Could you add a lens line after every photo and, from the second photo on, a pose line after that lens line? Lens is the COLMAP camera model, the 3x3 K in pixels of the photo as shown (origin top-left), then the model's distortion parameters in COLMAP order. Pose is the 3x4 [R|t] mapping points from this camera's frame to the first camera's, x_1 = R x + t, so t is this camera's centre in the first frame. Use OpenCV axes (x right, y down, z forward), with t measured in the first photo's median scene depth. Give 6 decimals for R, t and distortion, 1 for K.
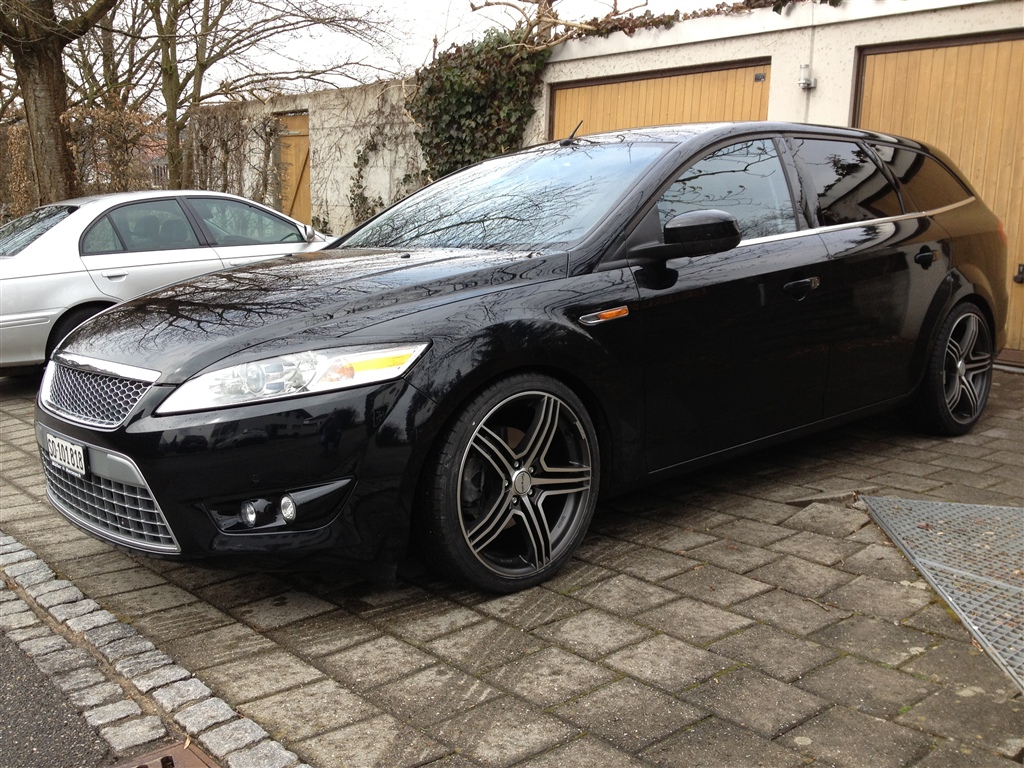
lens RADIAL K [[973.8, 0, 512.0], [0, 973.8, 384.0], [0, 0, 1]] dist [0.002470, 0.002197]
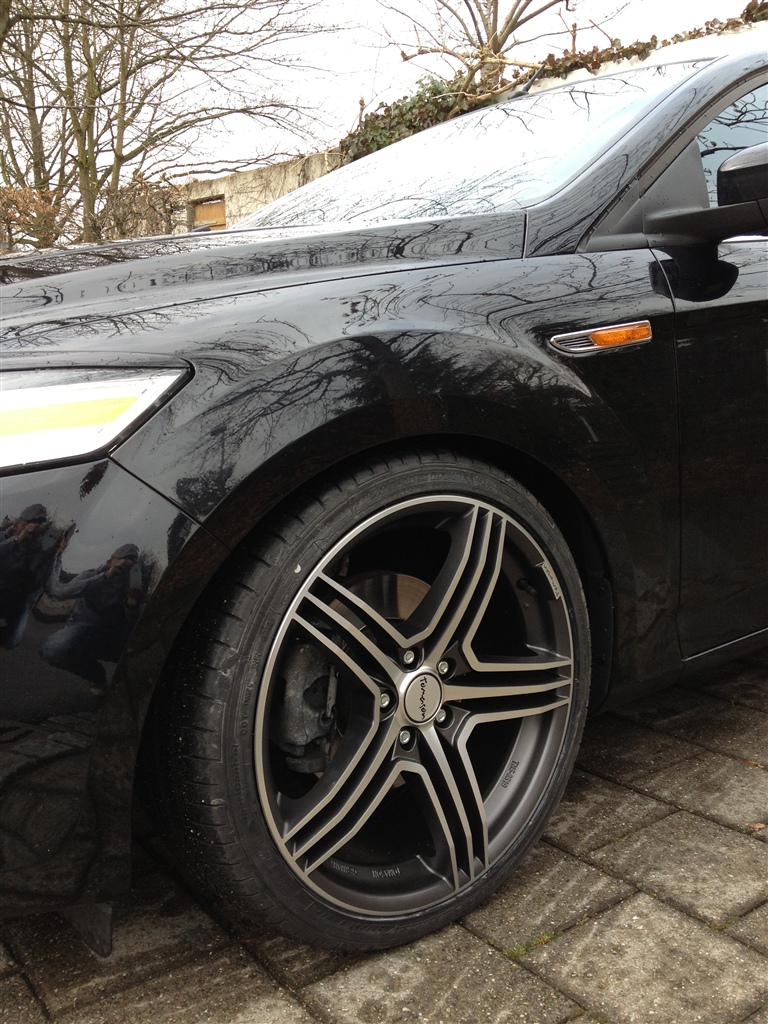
lens RADIAL K [[796.0, 0, 383.9], [0, 796.0, 499.2], [0, 0, 1]] dist [0.067039, -0.127074]
pose [[0.994787, 0.002665, -0.101936, 0.029615], [-0.003615, 0.999952, -0.009138, 0.012432], [0.101907, 0.009458, 0.994749, 0.612455]]
